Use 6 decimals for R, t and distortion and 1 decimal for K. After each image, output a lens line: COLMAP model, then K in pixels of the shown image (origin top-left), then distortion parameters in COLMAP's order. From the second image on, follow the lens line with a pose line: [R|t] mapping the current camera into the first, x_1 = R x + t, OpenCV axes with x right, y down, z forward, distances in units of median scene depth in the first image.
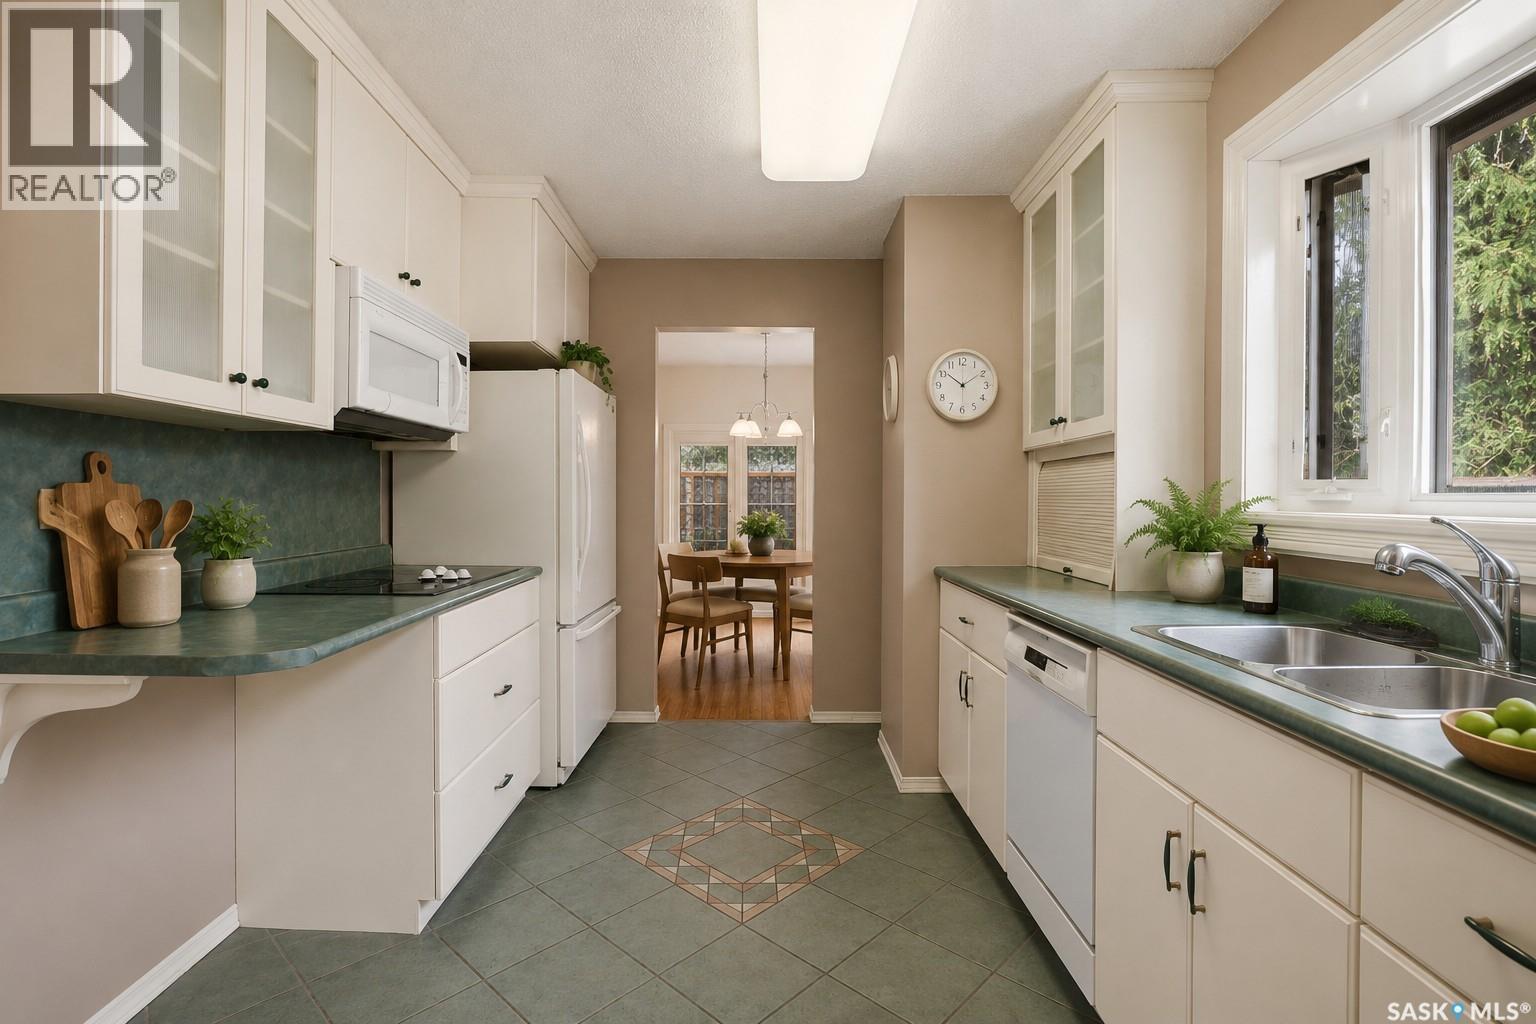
lens RADIAL K [[721.1, 0, 768.0], [0, 721.1, 512.0], [0, 0, 1]] dist [-0.066966, 0.028478]
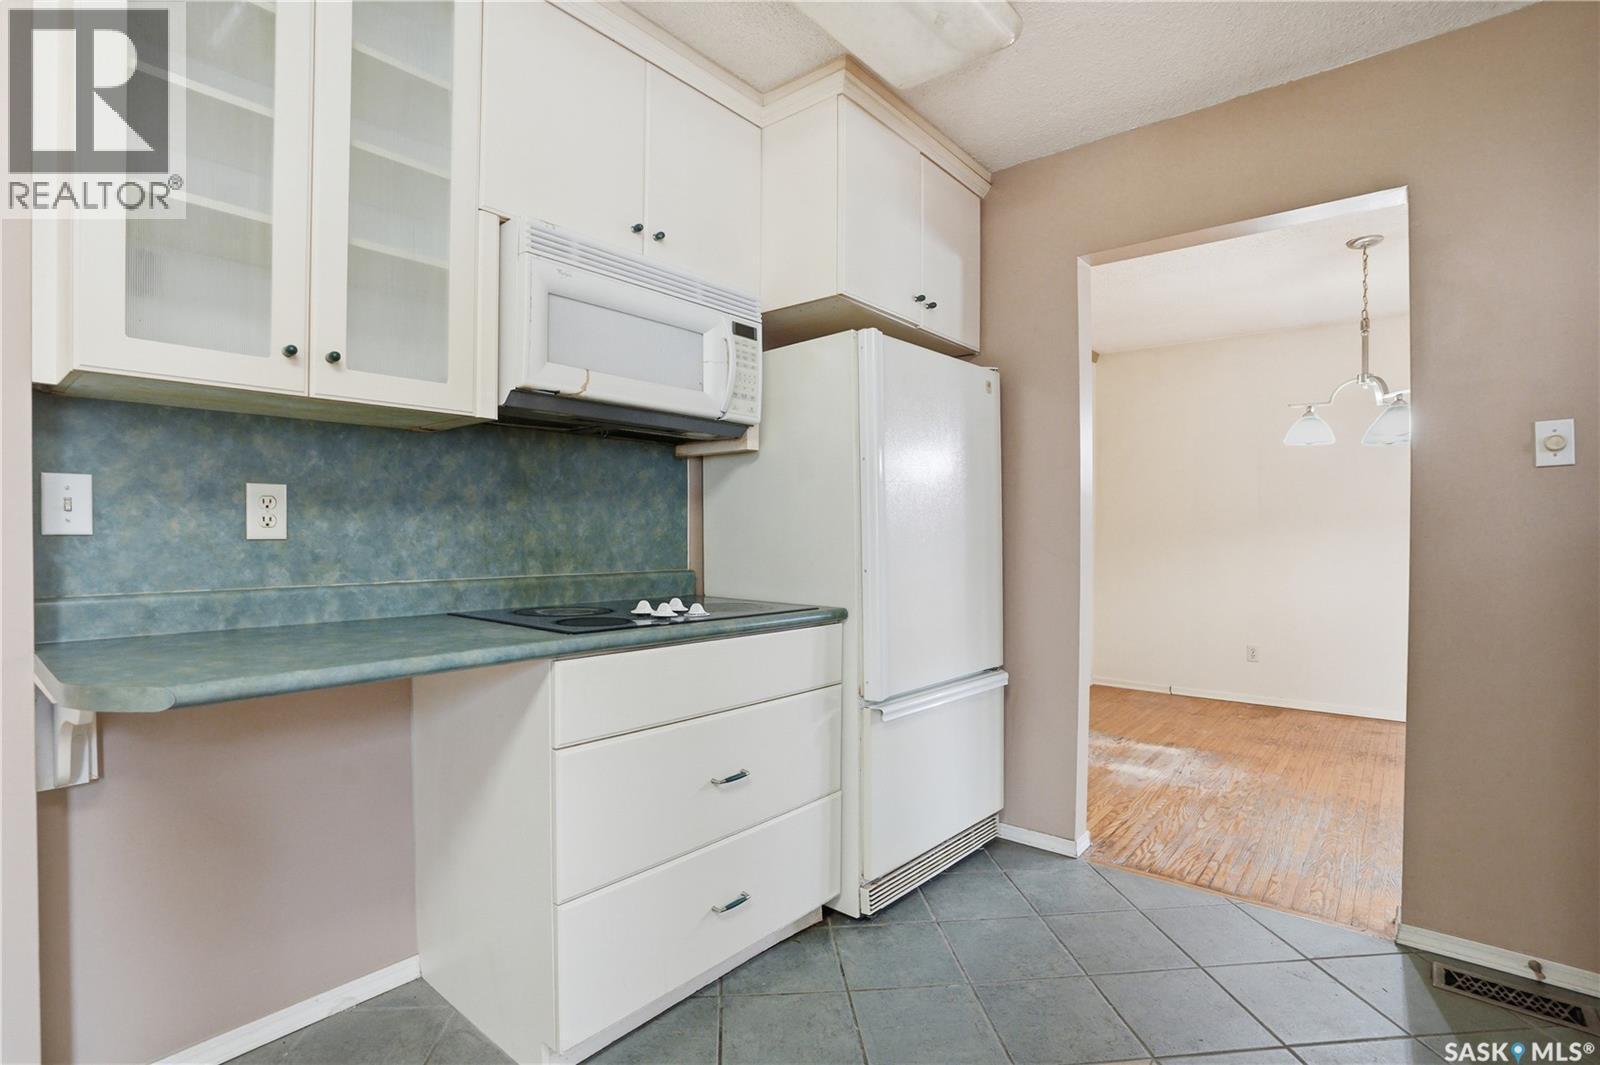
lens RADIAL K [[751.1, 0, 800.0], [0, 751.1, 532.5], [0, 0, 1]] dist [-0.066966, 0.028478]
pose [[0.745975, -0.002112, -0.665970, 0.166952], [-0.011518, 0.999804, -0.016073, 0.019780], [0.665874, 0.019660, 0.745805, 0.462741]]
